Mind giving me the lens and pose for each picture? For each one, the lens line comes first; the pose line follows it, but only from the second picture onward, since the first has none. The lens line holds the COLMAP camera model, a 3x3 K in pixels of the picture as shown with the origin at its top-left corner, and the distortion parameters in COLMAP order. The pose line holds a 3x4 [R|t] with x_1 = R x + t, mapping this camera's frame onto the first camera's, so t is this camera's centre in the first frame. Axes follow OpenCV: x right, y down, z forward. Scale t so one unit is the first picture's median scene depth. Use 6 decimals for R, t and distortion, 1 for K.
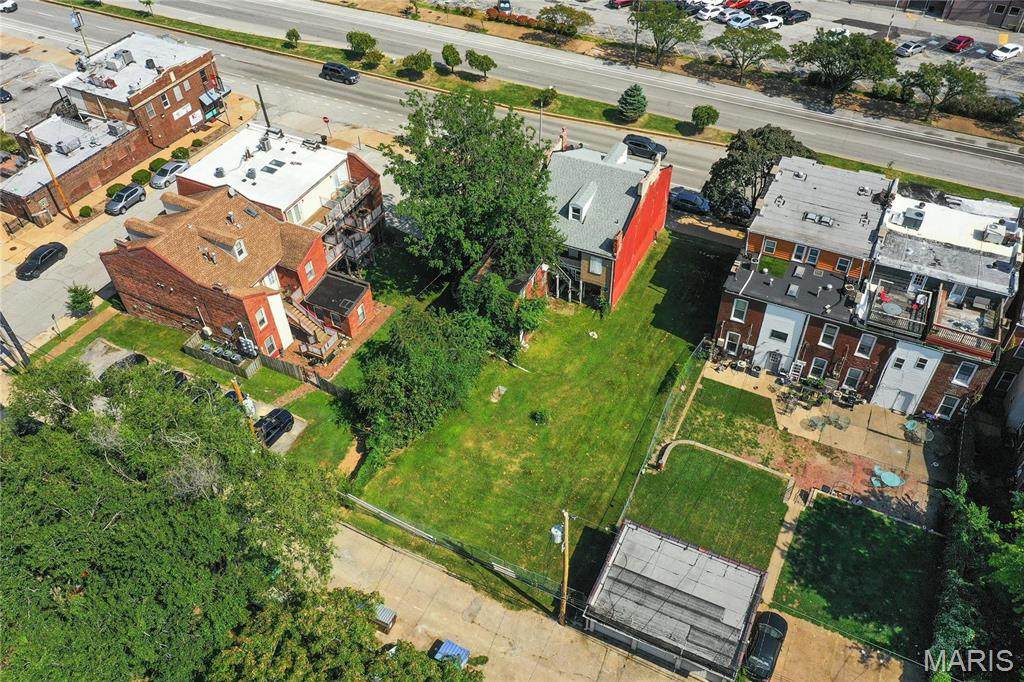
lens RADIAL K [[803.2, 0, 512.0], [0, 803.2, 341.0], [0, 0, 1]] dist [-0.000963, 0.000872]
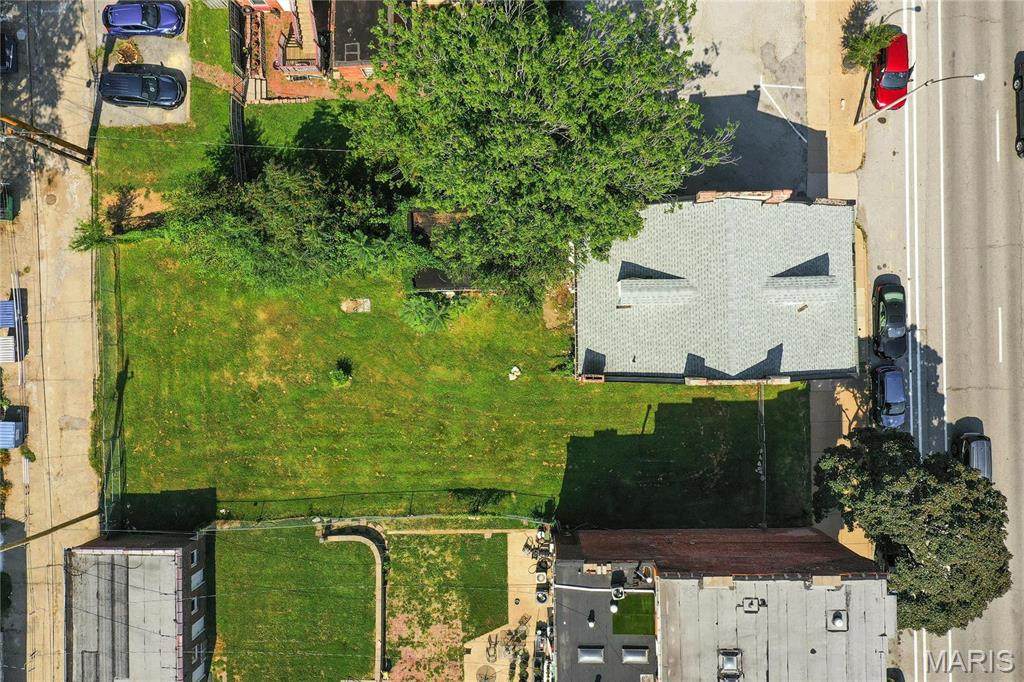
lens RADIAL K [[803.2, 0, 512.0], [0, 803.2, 341.0], [0, 0, 1]] dist [-0.000963, 0.000872]
pose [[0.451284, 0.892371, 0.004120, 0.082291], [-0.617185, 0.308777, 0.723698, -0.609352], [0.644535, -0.329136, 0.690104, 0.590791]]
